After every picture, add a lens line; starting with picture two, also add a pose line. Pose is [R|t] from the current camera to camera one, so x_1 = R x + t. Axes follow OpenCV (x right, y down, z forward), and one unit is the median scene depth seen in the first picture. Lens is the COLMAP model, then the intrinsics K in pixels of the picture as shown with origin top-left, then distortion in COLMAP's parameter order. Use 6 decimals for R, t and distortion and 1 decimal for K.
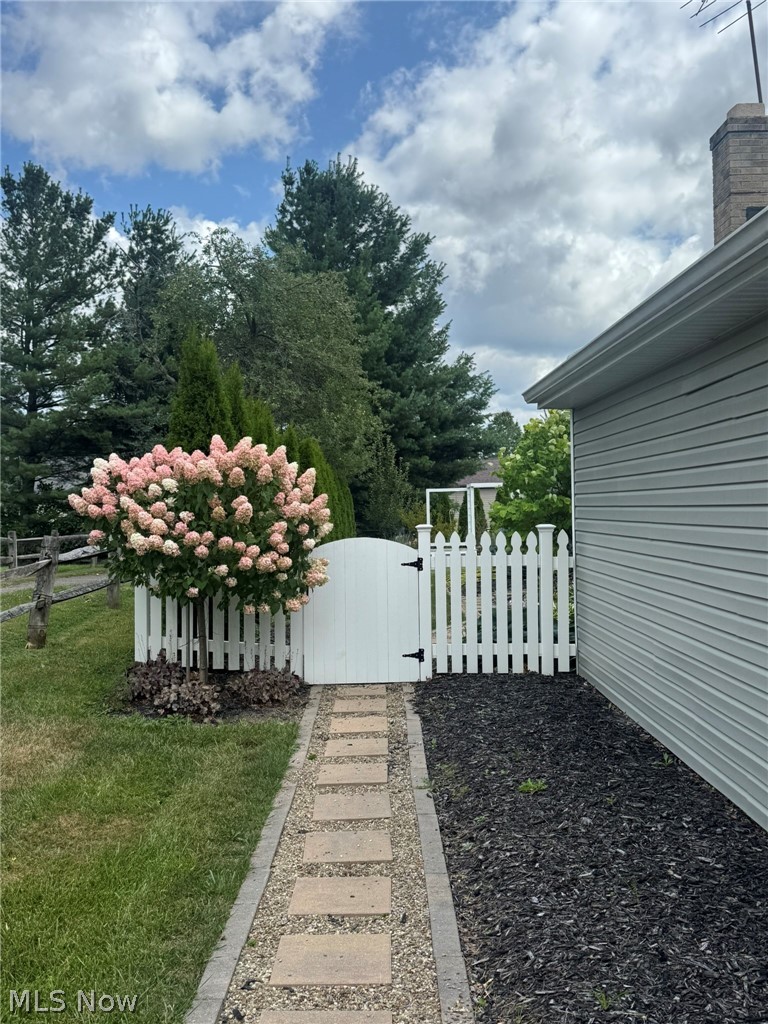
lens RADIAL K [[1042.4, 0, 384.0], [0, 1042.4, 512.0], [0, 0, 1]] dist [0.001863, 0.003100]
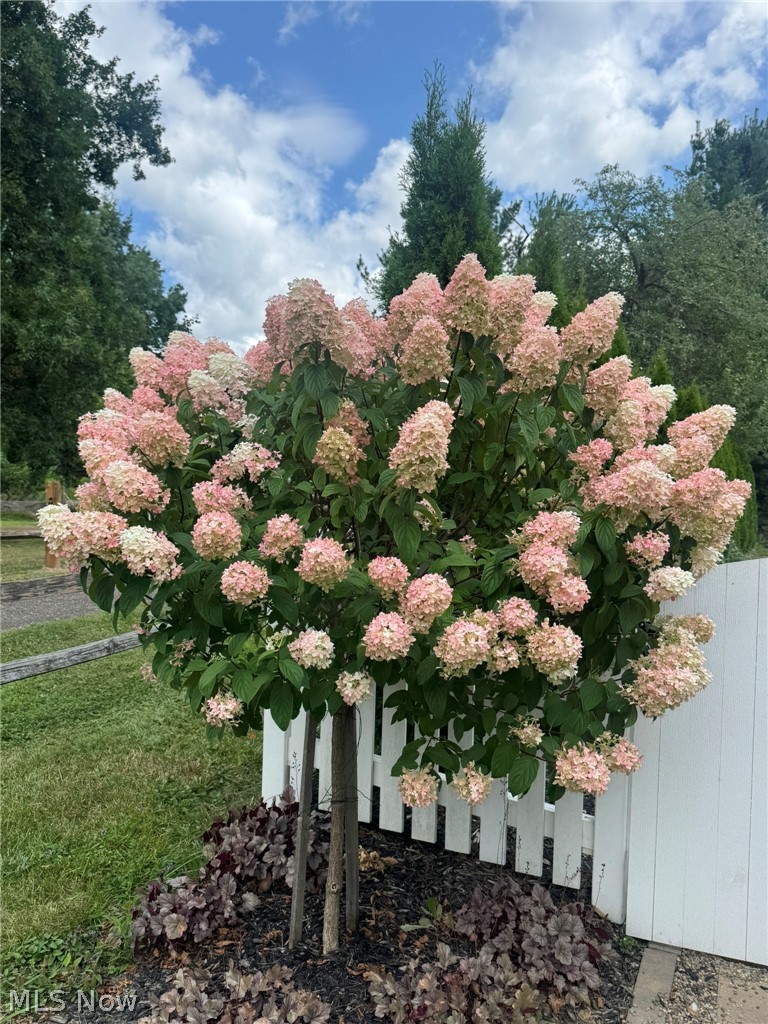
lens RADIAL K [[820.4, 0, 384.0], [0, 820.4, 512.0], [0, 0, 1]] dist [0.016448, 0.006006]
pose [[0.902306, 0.053457, -0.427769, -0.014976], [-0.040152, 0.998390, 0.040071, 0.000721], [0.429222, -0.018980, 0.903000, 0.295286]]
